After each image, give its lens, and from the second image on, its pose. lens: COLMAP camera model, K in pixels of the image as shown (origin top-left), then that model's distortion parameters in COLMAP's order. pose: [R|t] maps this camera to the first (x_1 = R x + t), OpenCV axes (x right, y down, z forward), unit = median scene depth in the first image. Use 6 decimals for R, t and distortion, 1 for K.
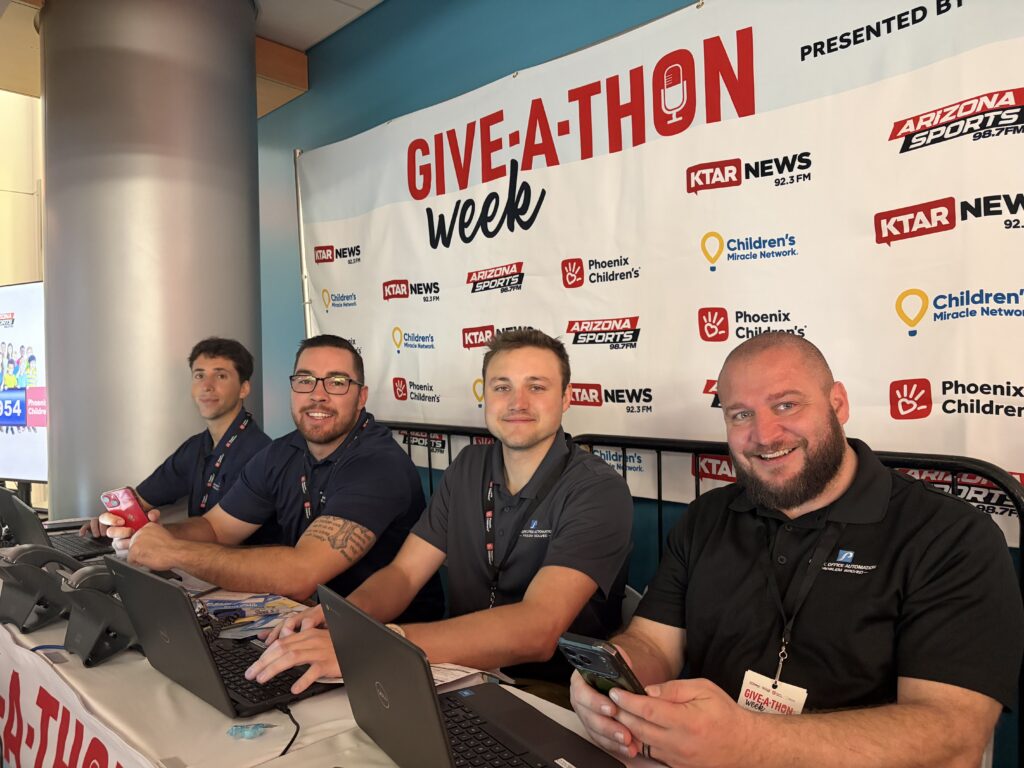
lens RADIAL K [[771.7, 0, 512.0], [0, 771.7, 384.0], [0, 0, 1]] dist [0.083031, -0.148084]
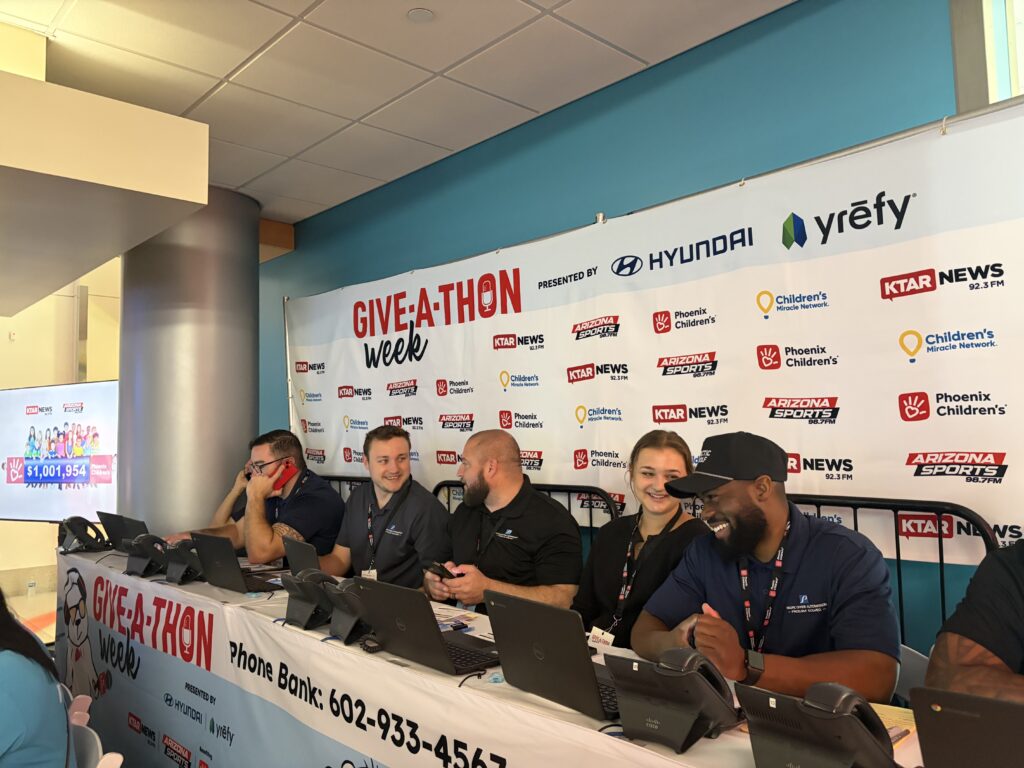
lens RADIAL K [[771.7, 0, 512.0], [0, 771.7, 384.0], [0, 0, 1]] dist [0.083031, -0.148084]
pose [[0.999924, -0.004598, 0.011402, 0.200147], [0.005514, 0.996645, -0.081660, -0.008324], [-0.010989, 0.081717, 0.996595, -0.680015]]
